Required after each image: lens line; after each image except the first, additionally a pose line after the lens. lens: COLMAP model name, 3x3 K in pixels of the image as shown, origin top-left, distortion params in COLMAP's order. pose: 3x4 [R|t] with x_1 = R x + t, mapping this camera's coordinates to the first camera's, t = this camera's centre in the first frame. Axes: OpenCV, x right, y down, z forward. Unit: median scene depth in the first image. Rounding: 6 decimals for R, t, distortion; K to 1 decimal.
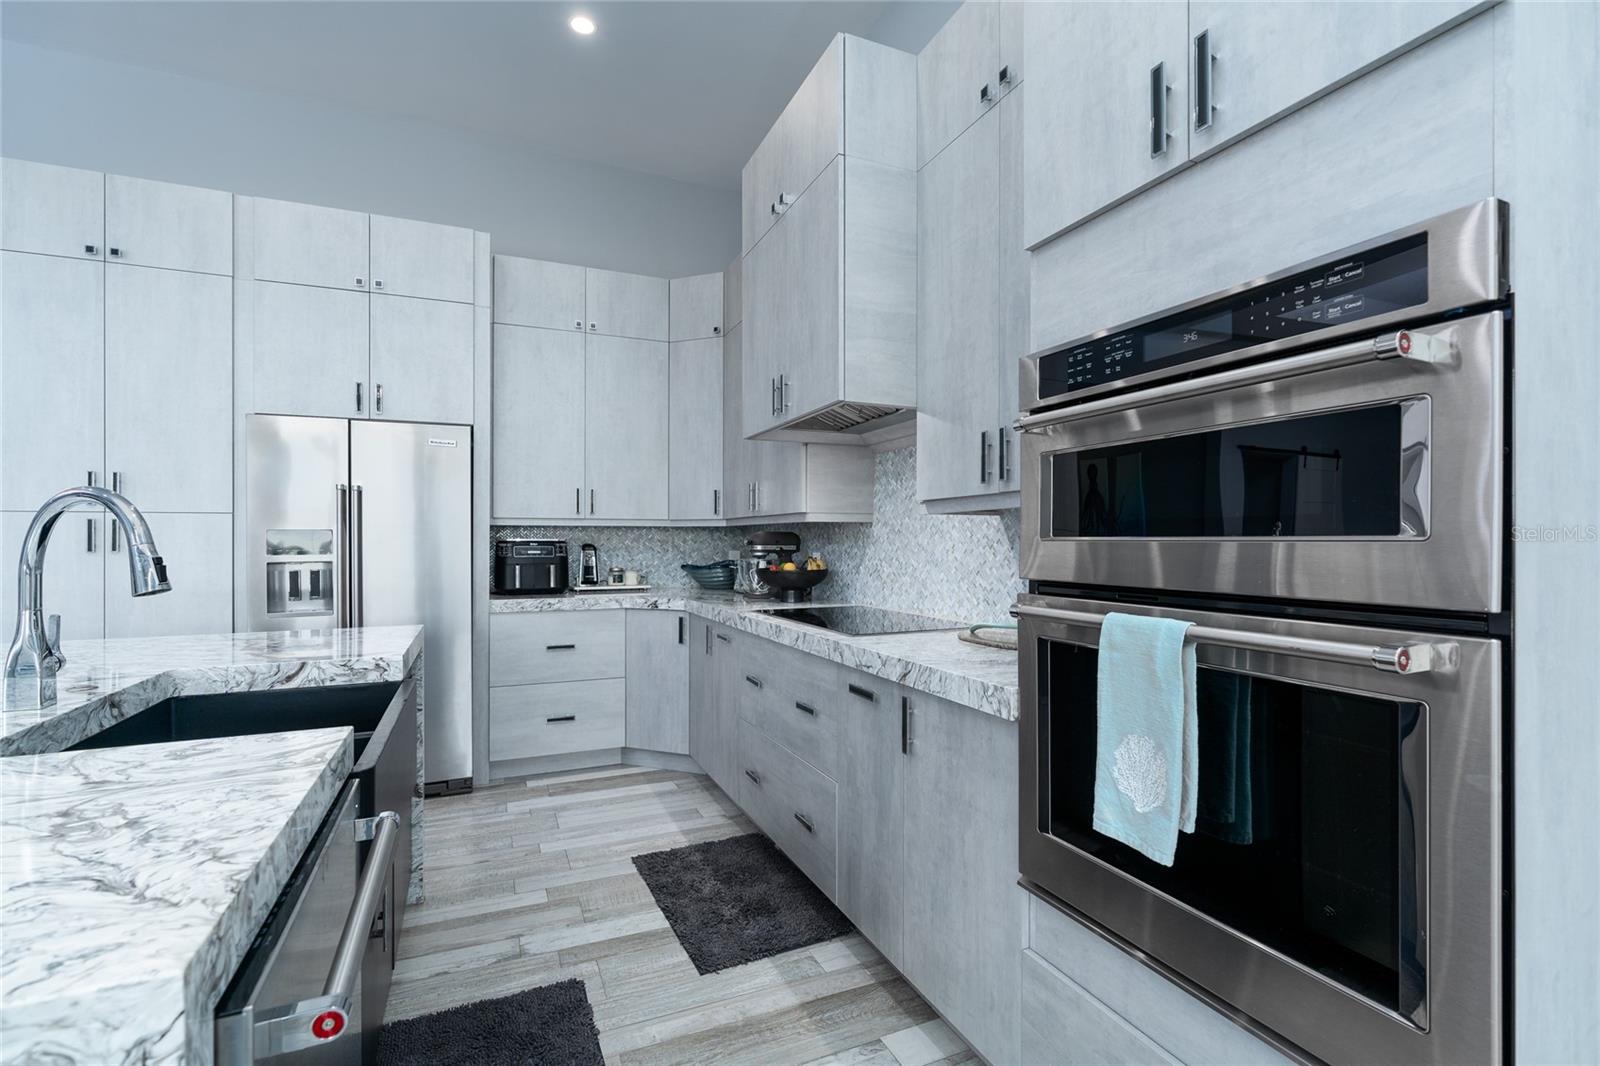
lens RADIAL K [[722.4, 0, 800.0], [0, 722.4, 533.0], [0, 0, 1]] dist [-0.011286, 0.000269]
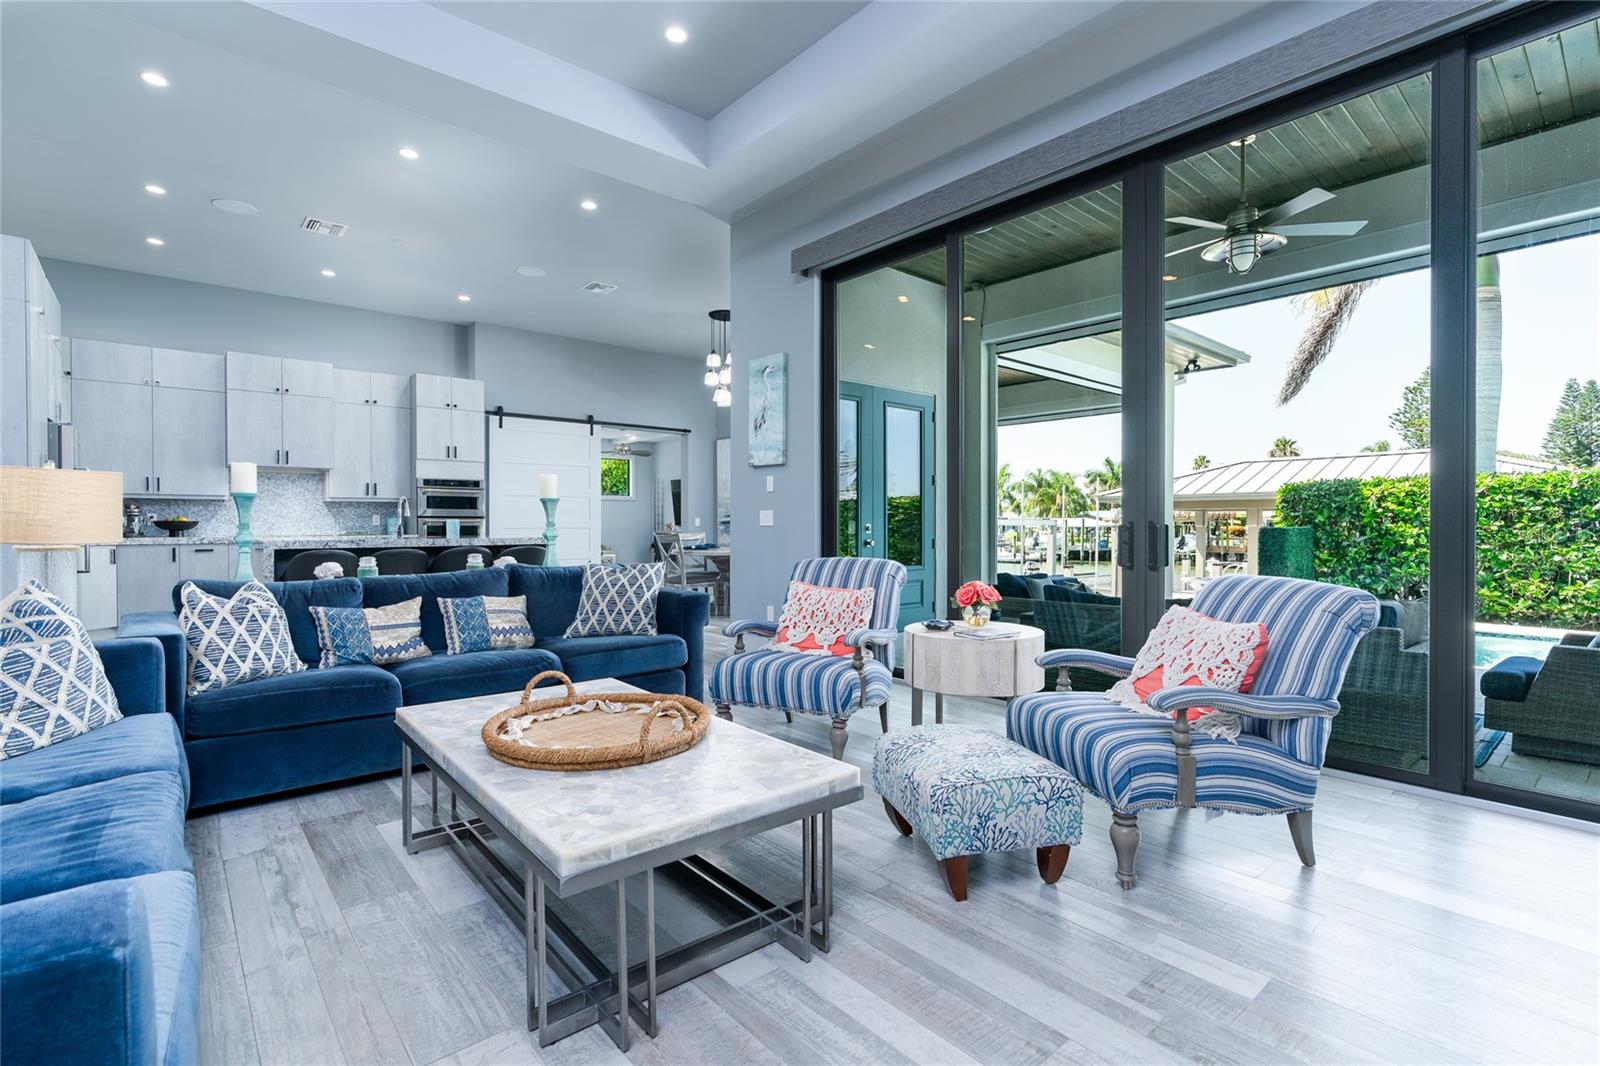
lens RADIAL K [[751.5, 0, 804.1], [0, 751.5, 529.1], [0, 0, 1]] dist [-0.002103, 0.000097]
pose [[-0.297835, -0.005926, 0.954599, -2.794647], [-0.010943, 0.999936, 0.002793, 0.051929], [-0.954555, -0.009615, -0.297881, -0.073441]]
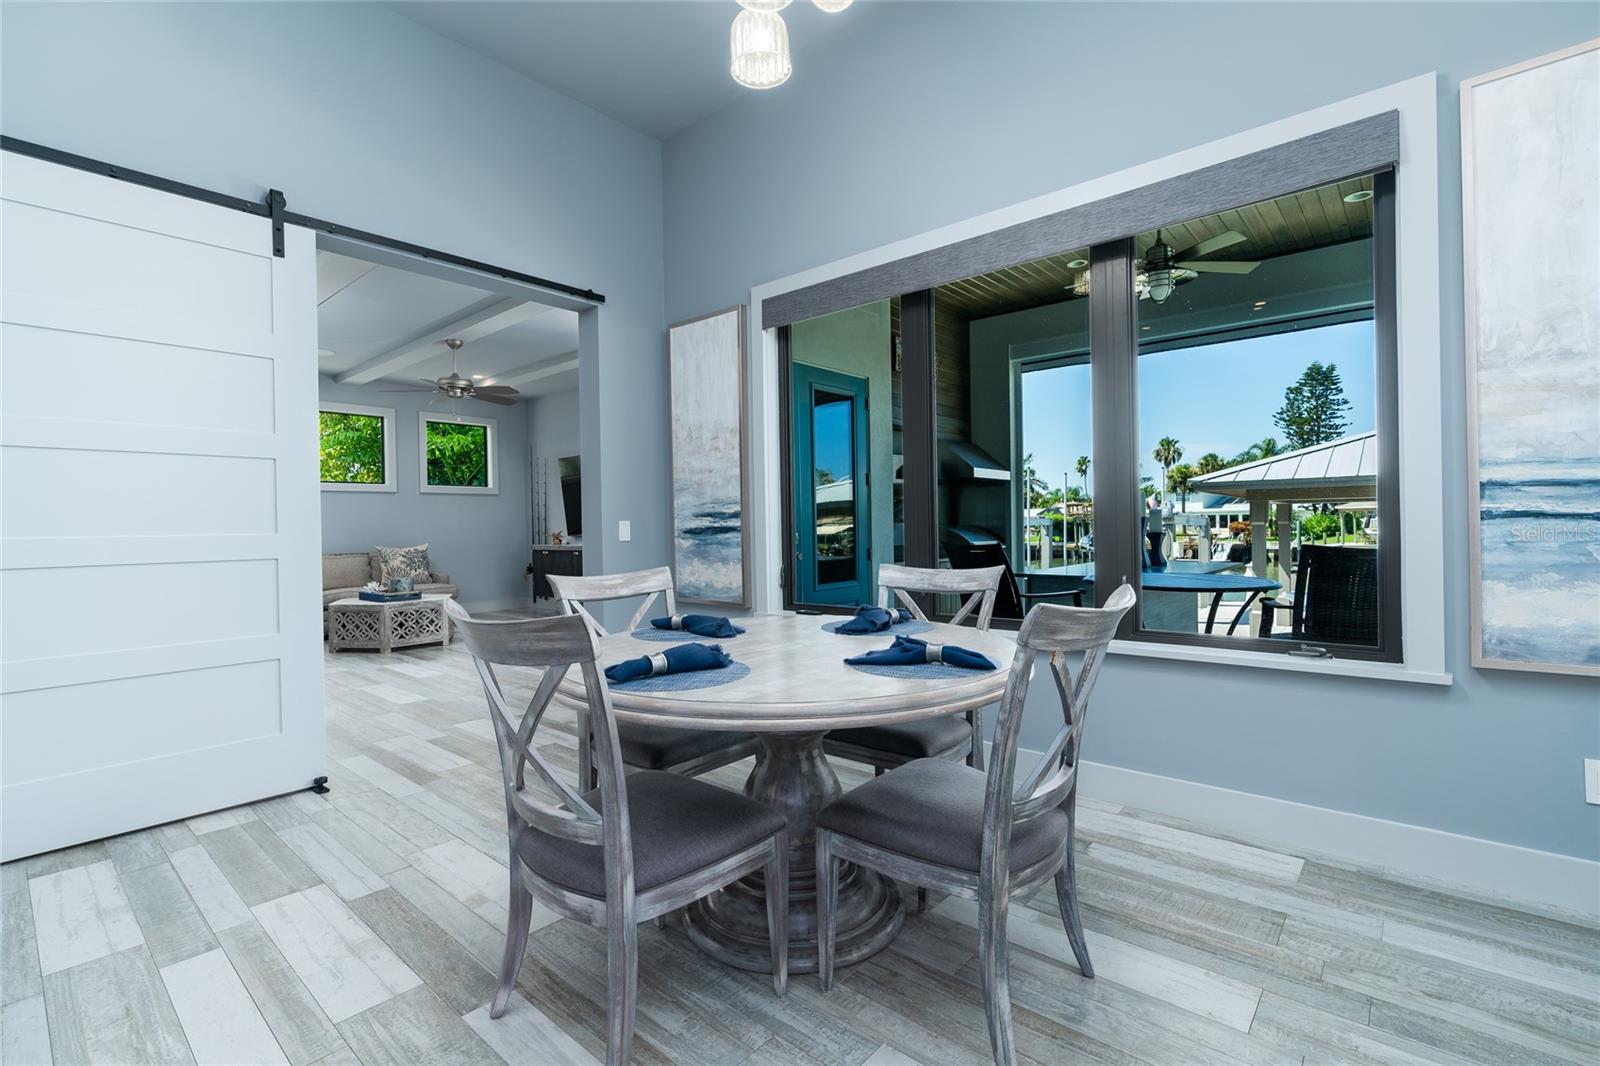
lens RADIAL K [[722.4, 0, 800.0], [0, 722.4, 533.0], [0, 0, 1]] dist [-0.011286, 0.000269]
pose [[-0.425268, -0.000945, 0.905067, -0.623517], [0.007377, 0.999963, 0.004511, 0.033429], [-0.905038, 0.008595, -0.425245, -0.371018]]
